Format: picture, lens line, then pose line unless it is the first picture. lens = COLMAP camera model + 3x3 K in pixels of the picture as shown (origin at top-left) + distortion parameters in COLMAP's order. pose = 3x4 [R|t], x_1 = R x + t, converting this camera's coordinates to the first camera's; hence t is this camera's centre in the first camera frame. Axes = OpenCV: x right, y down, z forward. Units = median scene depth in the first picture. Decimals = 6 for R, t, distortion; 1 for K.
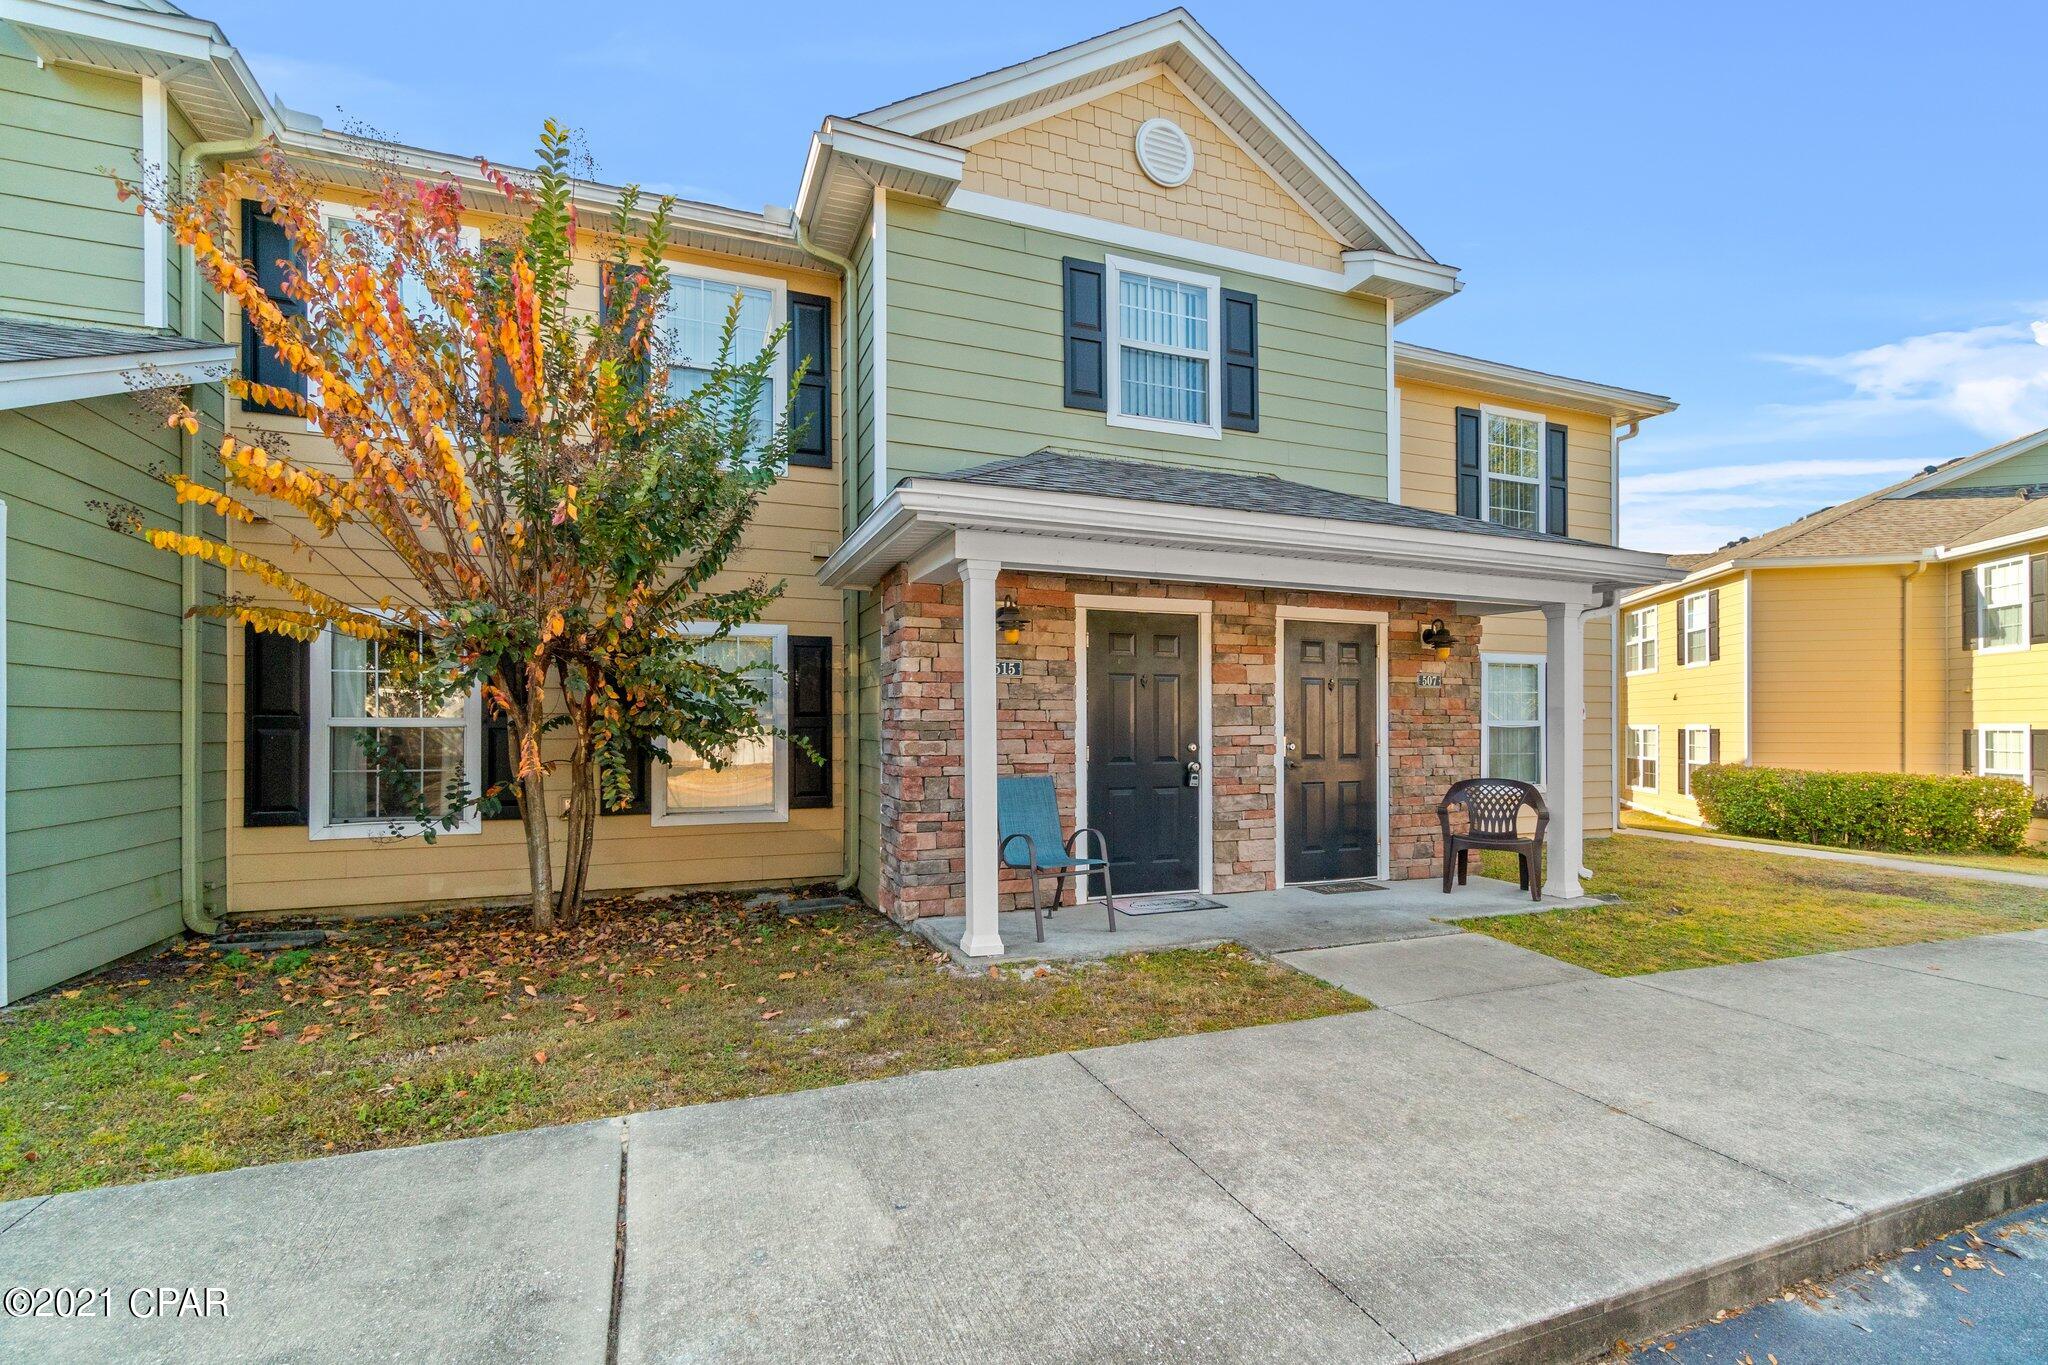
lens RADIAL K [[898.9, 0, 1027.0], [0, 898.9, 724.4], [0, 0, 1]] dist [-0.004078, -0.000165]
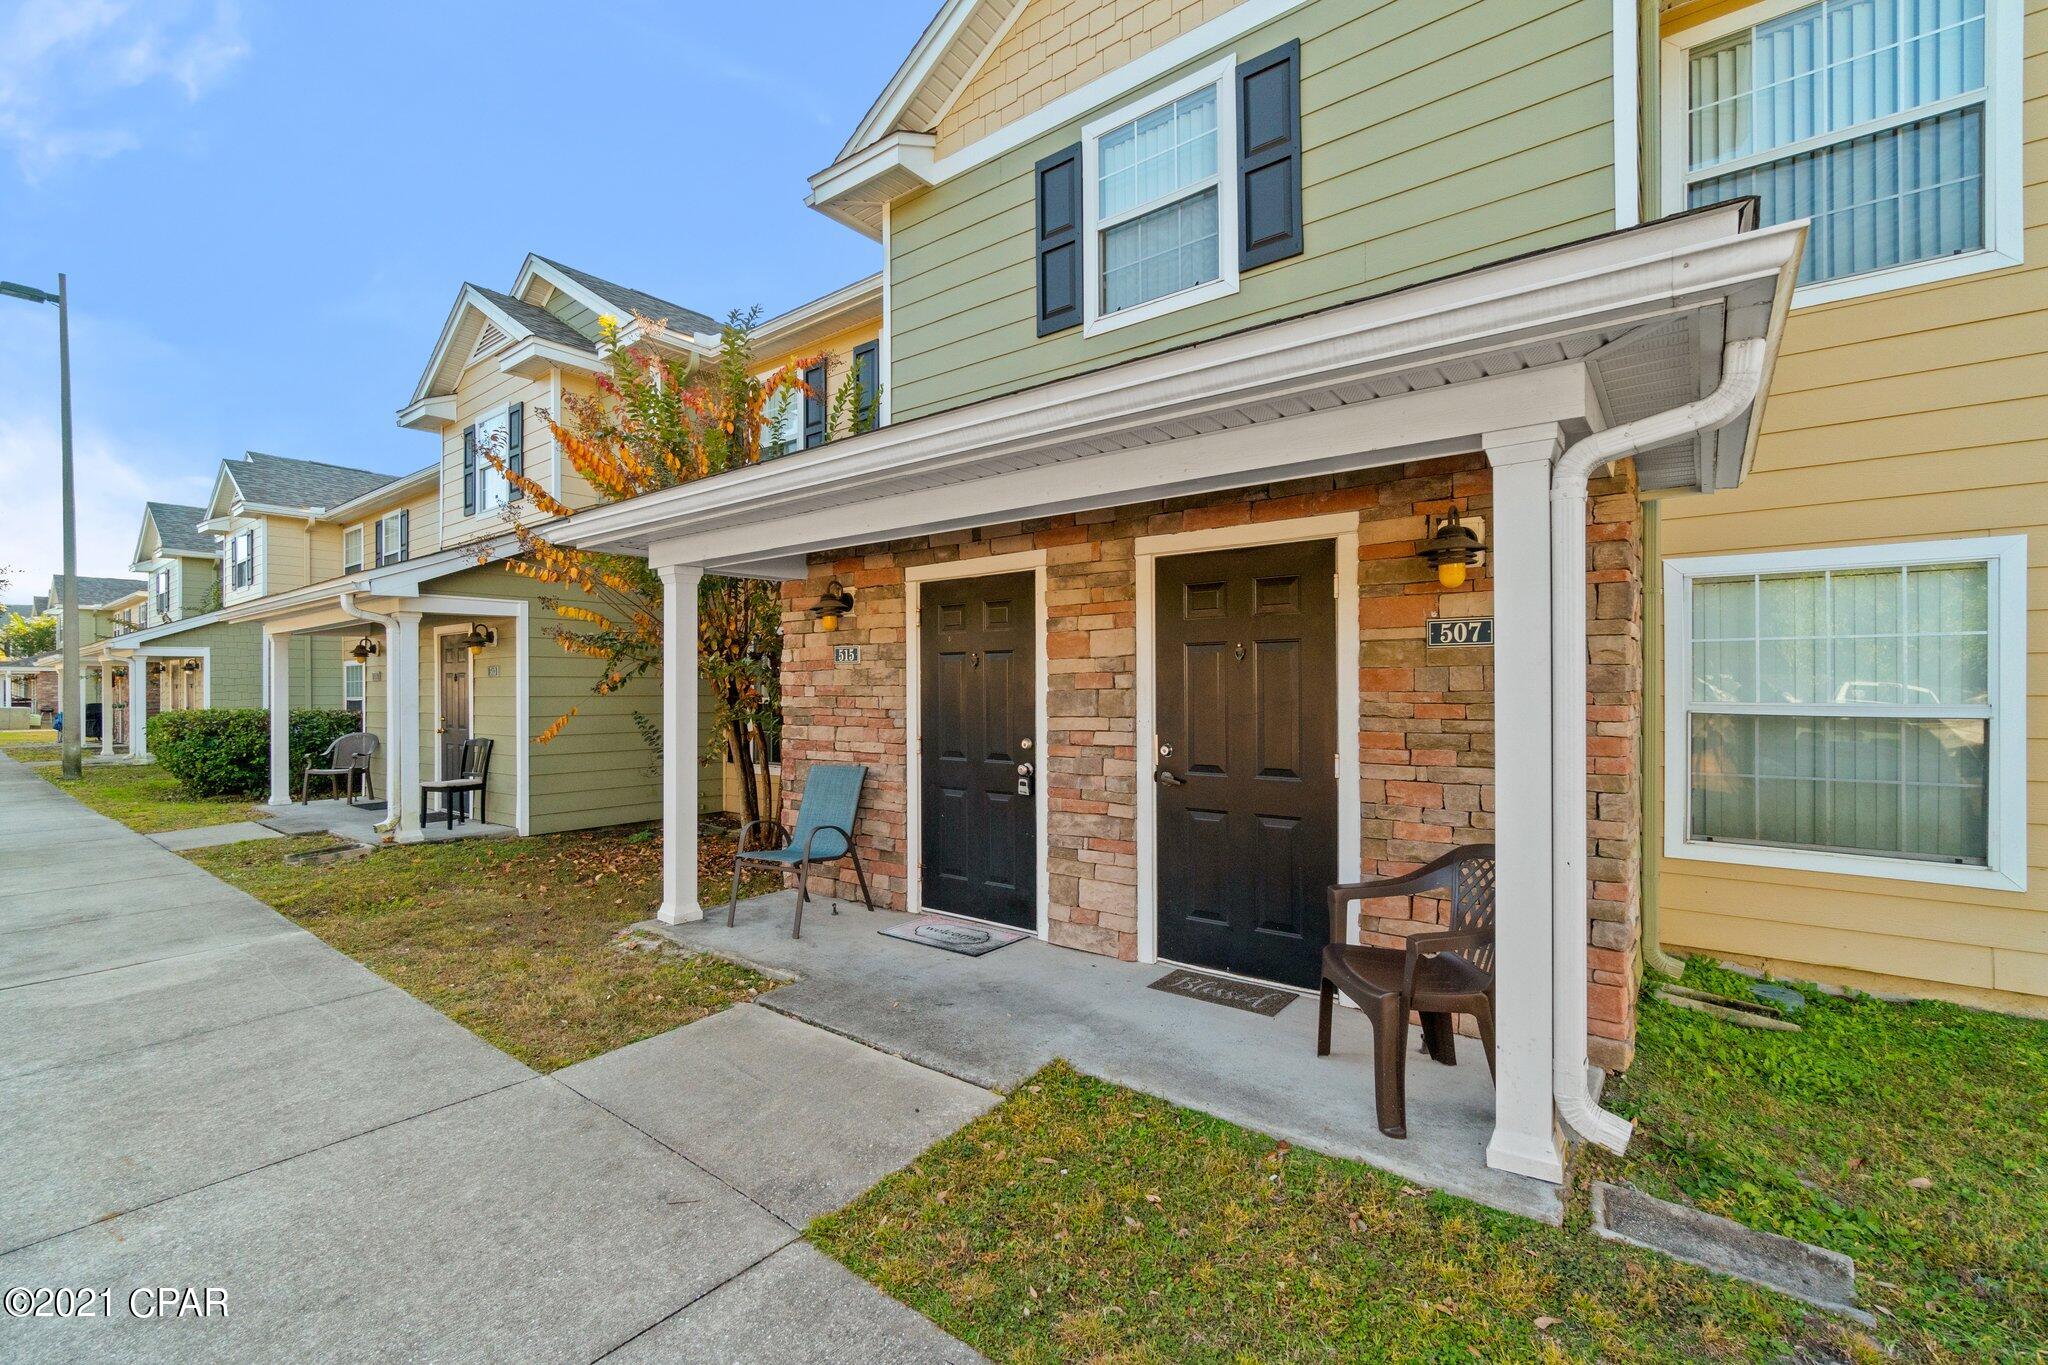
lens RADIAL K [[883.8, 0, 1027.0], [0, 883.8, 688.3], [0, 0, 1]] dist [-0.001863, 0.000091]
pose [[0.506720, -0.003048, -0.862105, 0.819369], [0.004891, 0.999988, -0.000661, -0.021059], [0.862097, -0.003882, 0.506729, 0.606926]]
